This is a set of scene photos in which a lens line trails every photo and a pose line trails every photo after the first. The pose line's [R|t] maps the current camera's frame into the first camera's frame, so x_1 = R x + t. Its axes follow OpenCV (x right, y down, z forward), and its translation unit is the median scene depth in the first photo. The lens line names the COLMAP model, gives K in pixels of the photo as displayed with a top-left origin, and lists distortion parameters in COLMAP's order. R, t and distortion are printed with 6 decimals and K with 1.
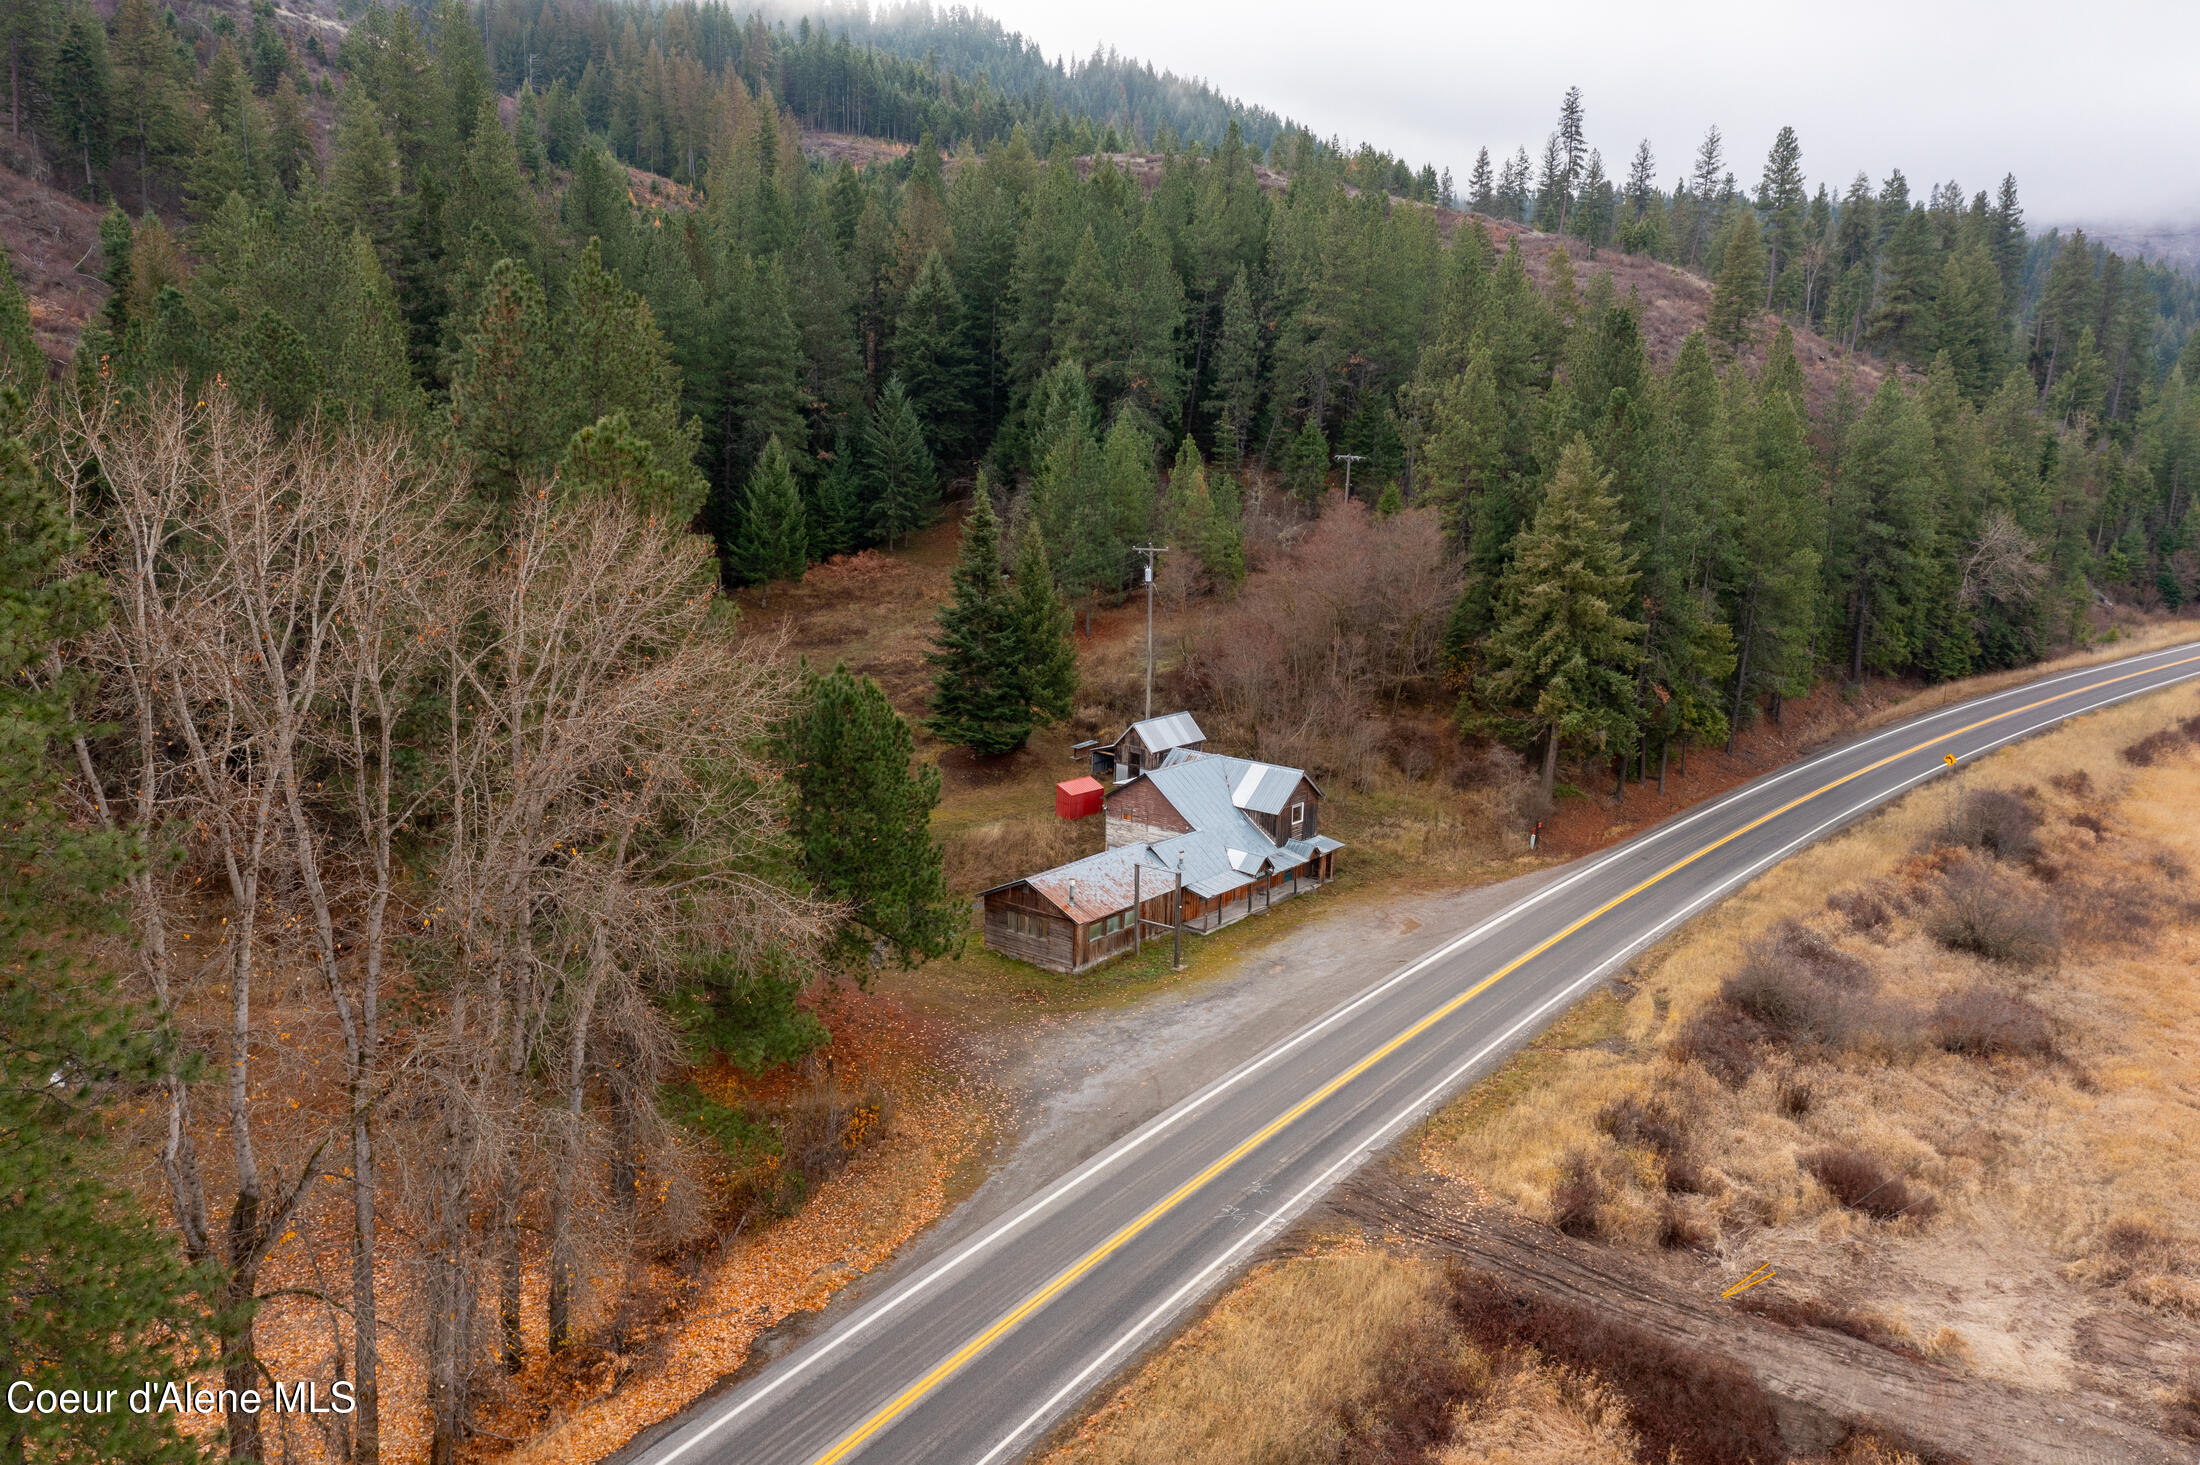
lens RADIAL K [[1773.8, 0, 1100.0], [0, 1773.8, 732.5], [0, 0, 1]] dist [0.001955, 0.061470]
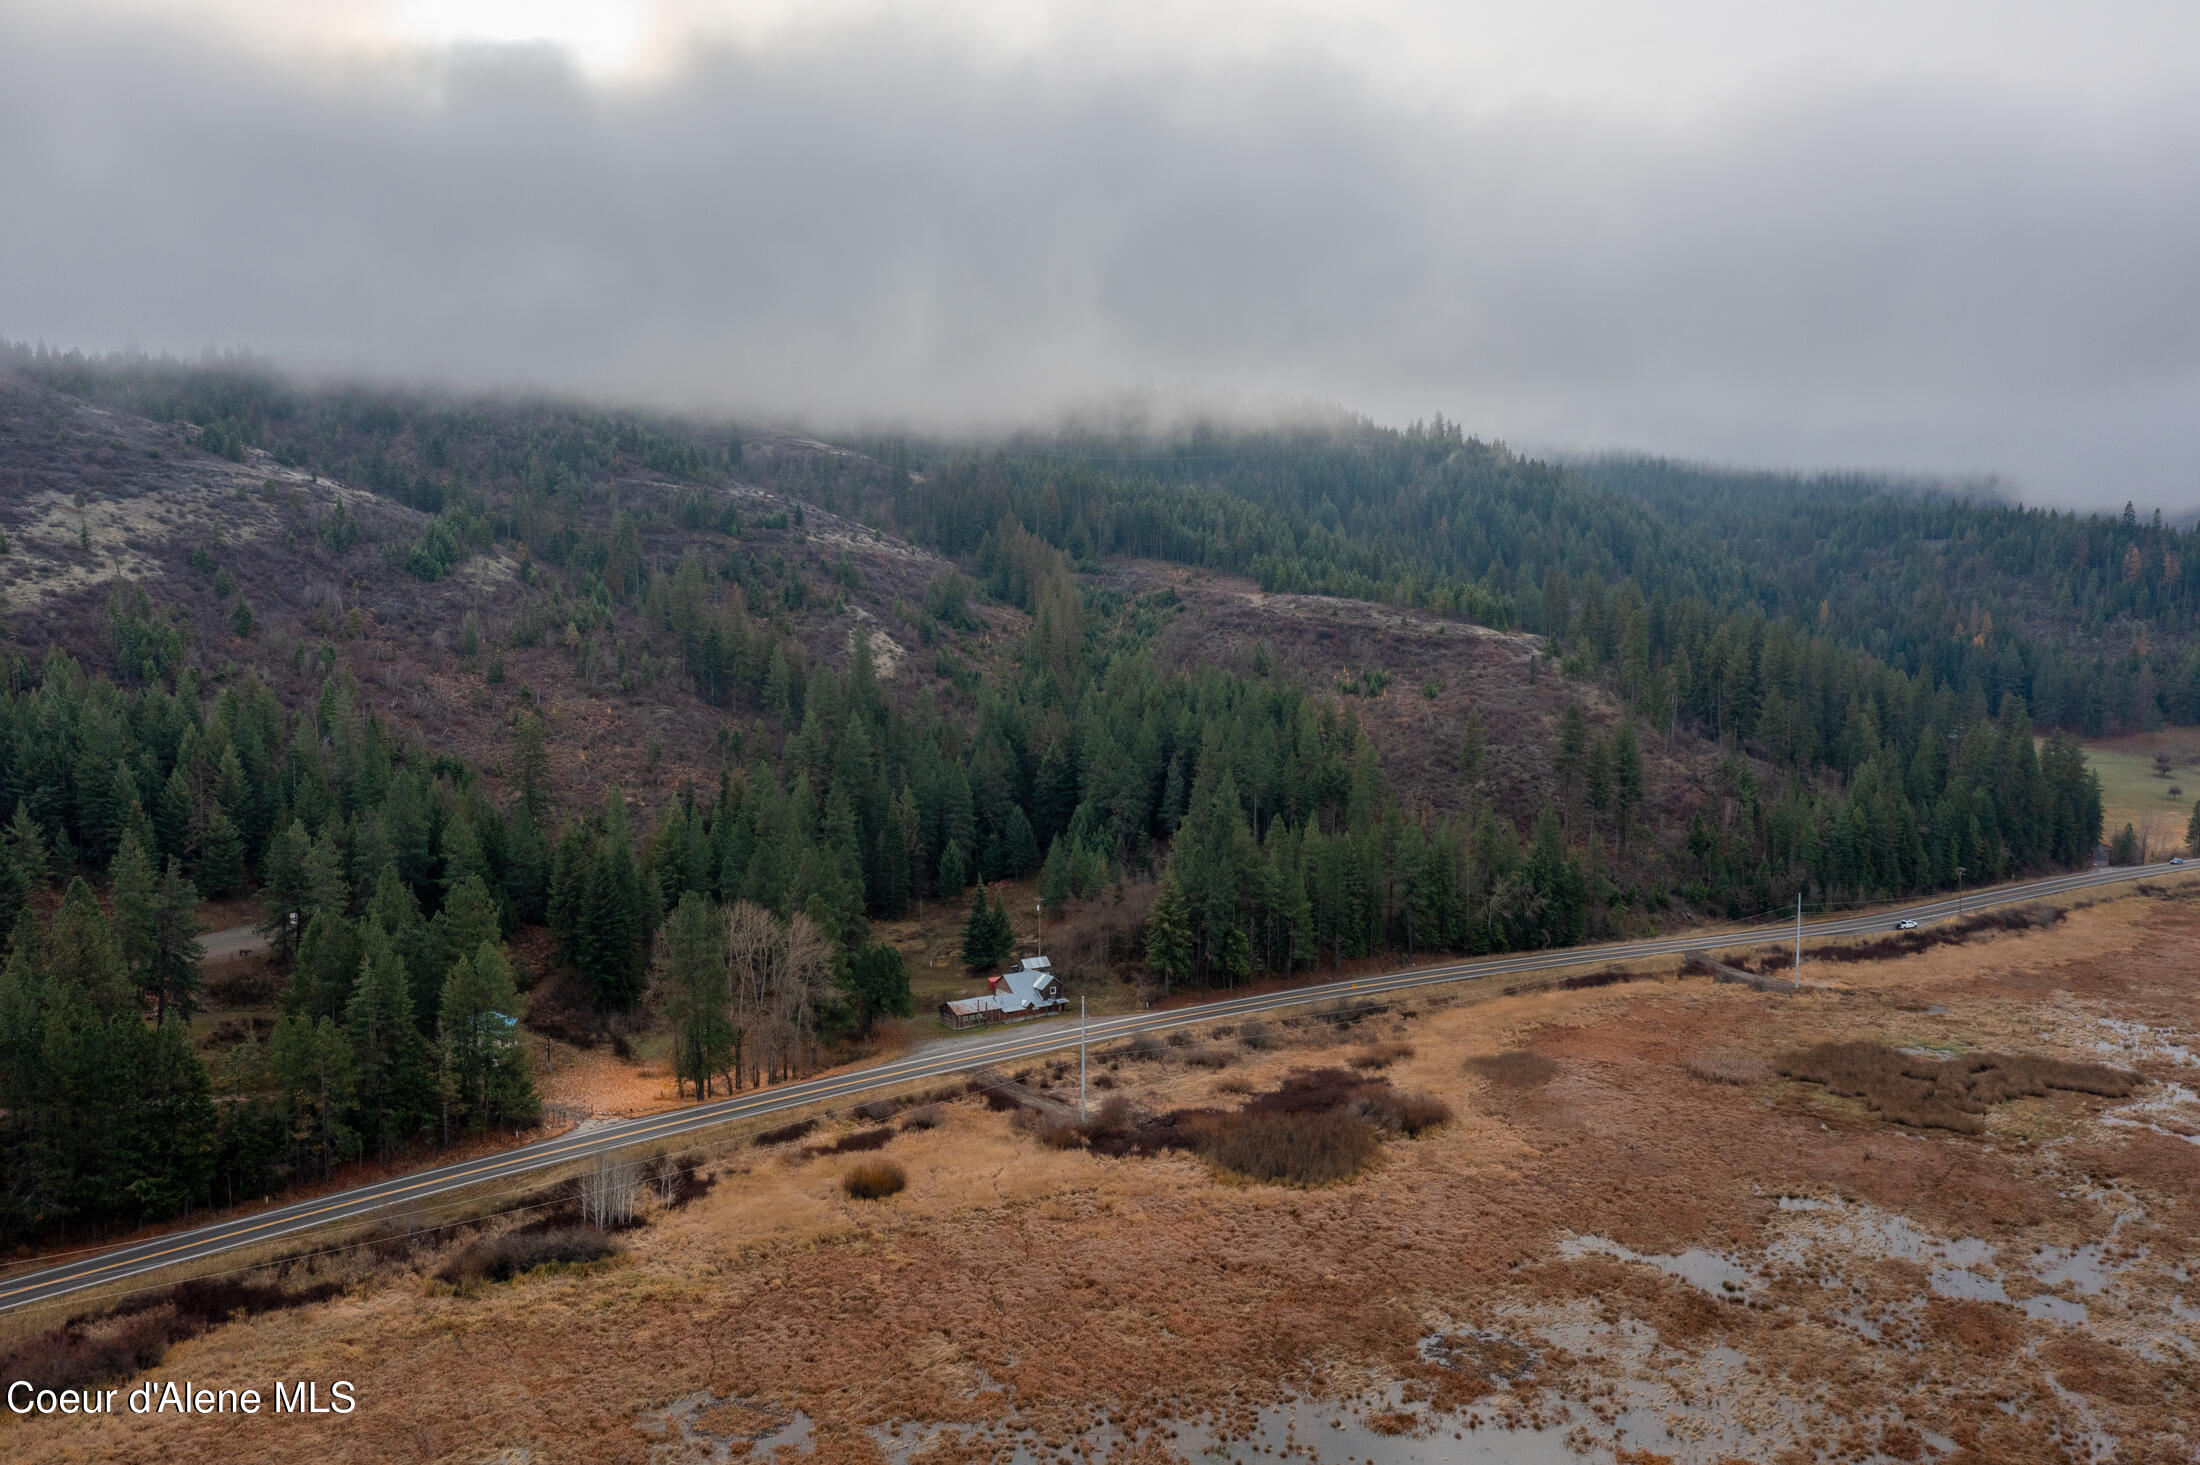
lens RADIAL K [[1773.8, 0, 1100.0], [0, 1773.8, 732.5], [0, 0, 1]] dist [0.001955, 0.061470]
pose [[0.965177, 0.015986, -0.261107, 0.884764], [-0.049769, 0.991122, -0.123289, -0.020778], [0.256818, 0.131991, 0.957404, -1.808636]]
